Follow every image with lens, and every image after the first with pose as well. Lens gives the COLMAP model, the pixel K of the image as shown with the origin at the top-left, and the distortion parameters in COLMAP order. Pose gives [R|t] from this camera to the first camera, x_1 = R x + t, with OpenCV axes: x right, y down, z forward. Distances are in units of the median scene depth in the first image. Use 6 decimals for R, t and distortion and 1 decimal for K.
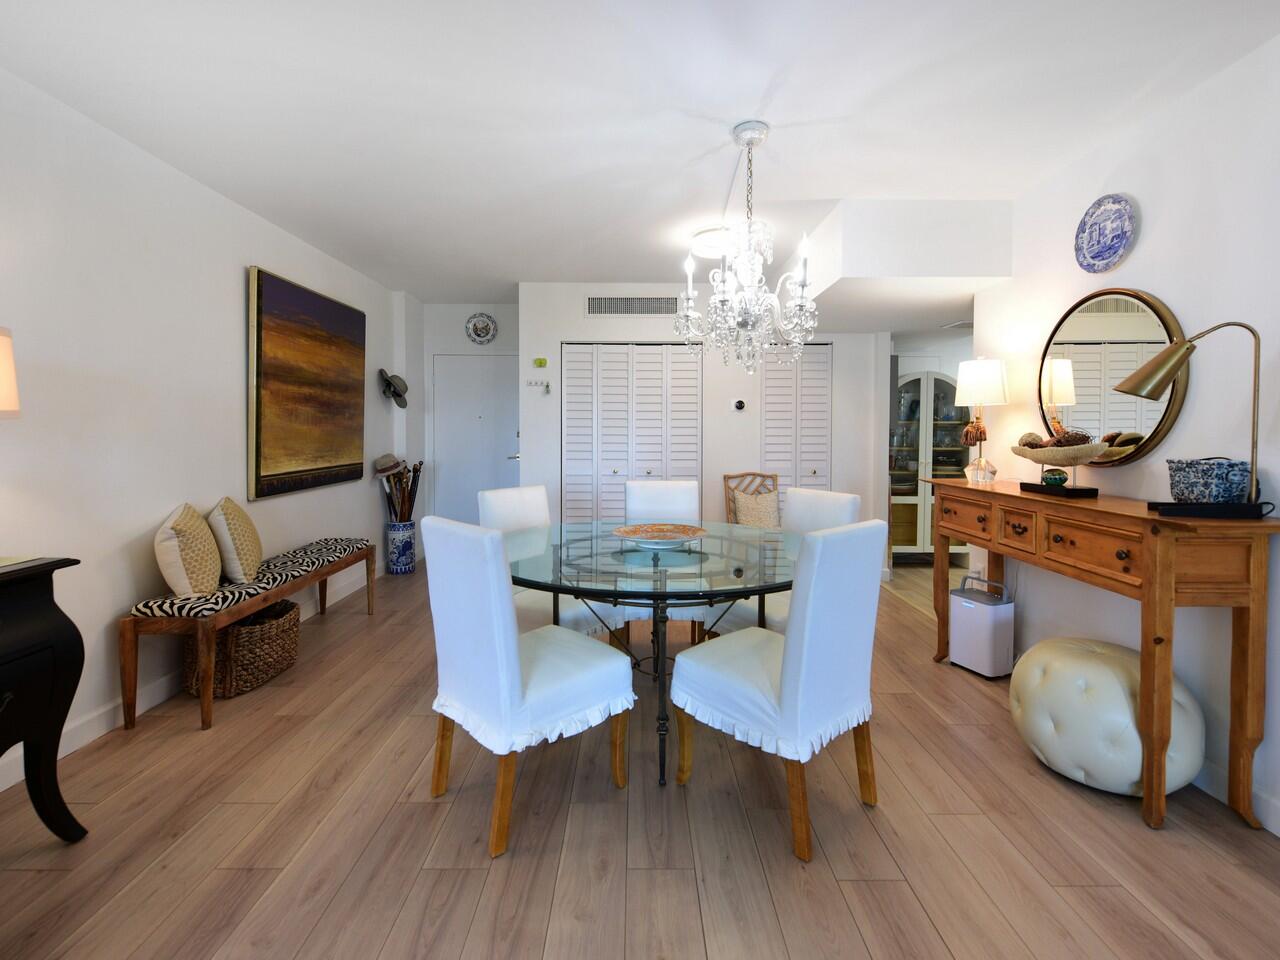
lens RADIAL K [[574.9, 0, 639.2], [0, 574.9, 473.9], [0, 0, 1]] dist [-0.012605, -0.003829]
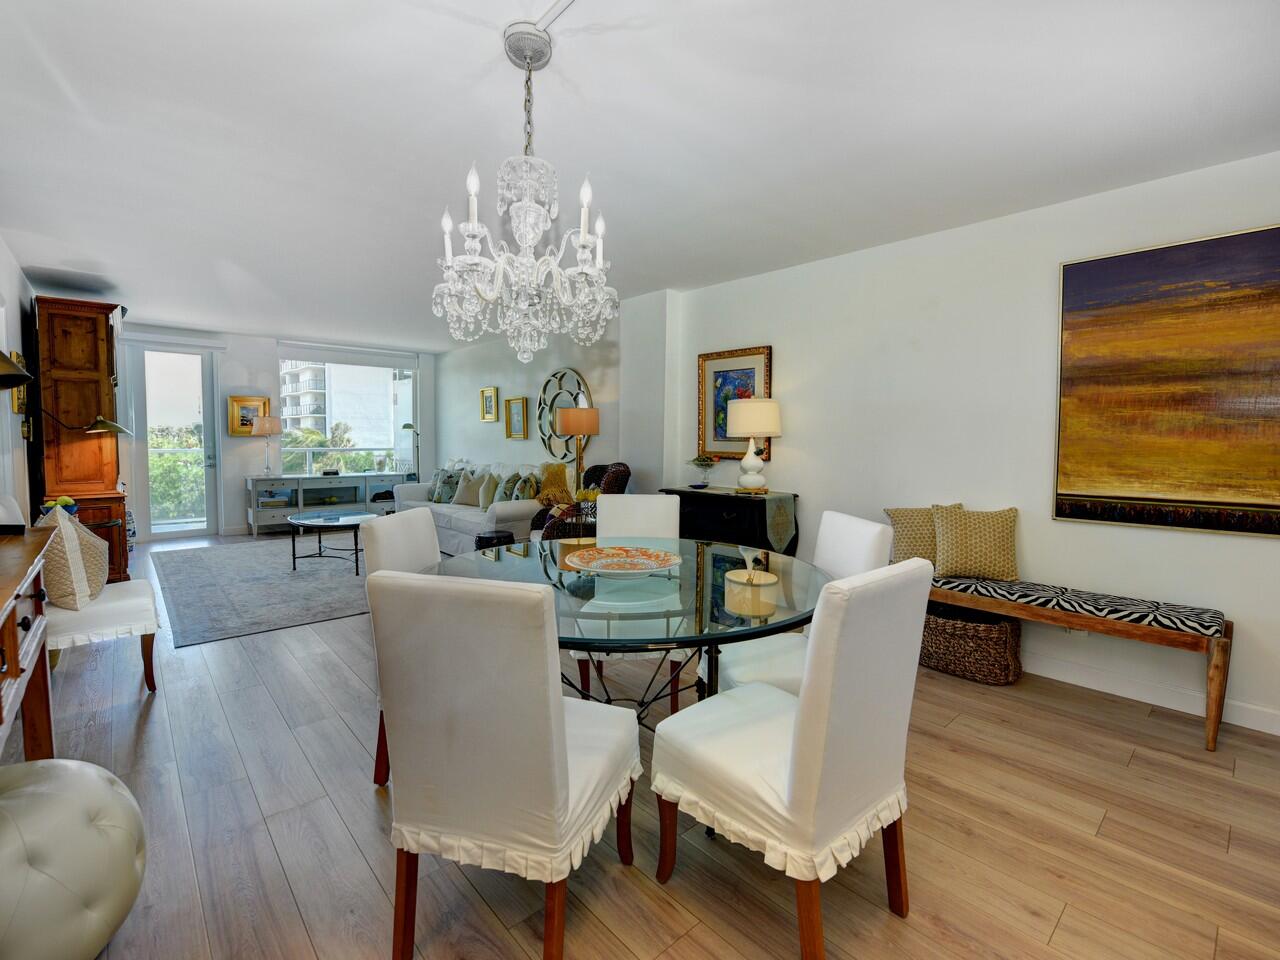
lens RADIAL K [[574.9, 0, 639.2], [0, 574.9, 473.9], [0, 0, 1]] dist [-0.012605, -0.003829]
pose [[-0.746697, 0.032335, -0.664378, 0.367254], [-0.058593, 0.991738, 0.114120, -0.076235], [0.662578, 0.124141, -0.738633, 1.022219]]
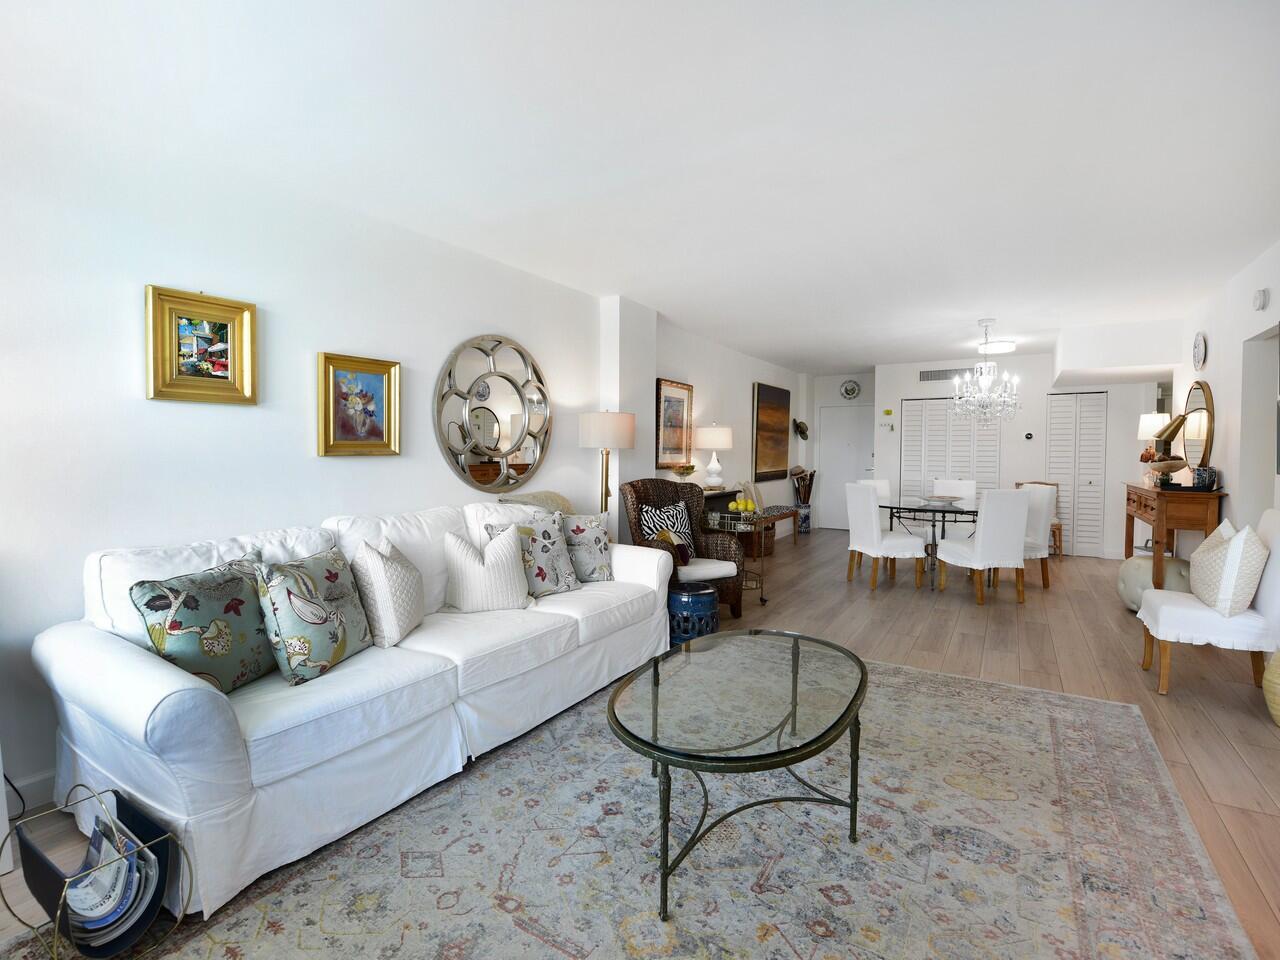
lens RADIAL K [[627.9, 0, 639.6], [0, 627.9, 456.5], [0, 0, 1]] dist [-0.000529, -0.000074]
pose [[0.851545, 0.004611, -0.524261, 0.199009], [-0.039355, 0.997702, -0.055147, 0.073927], [0.522802, 0.067593, 0.849770, -1.073896]]
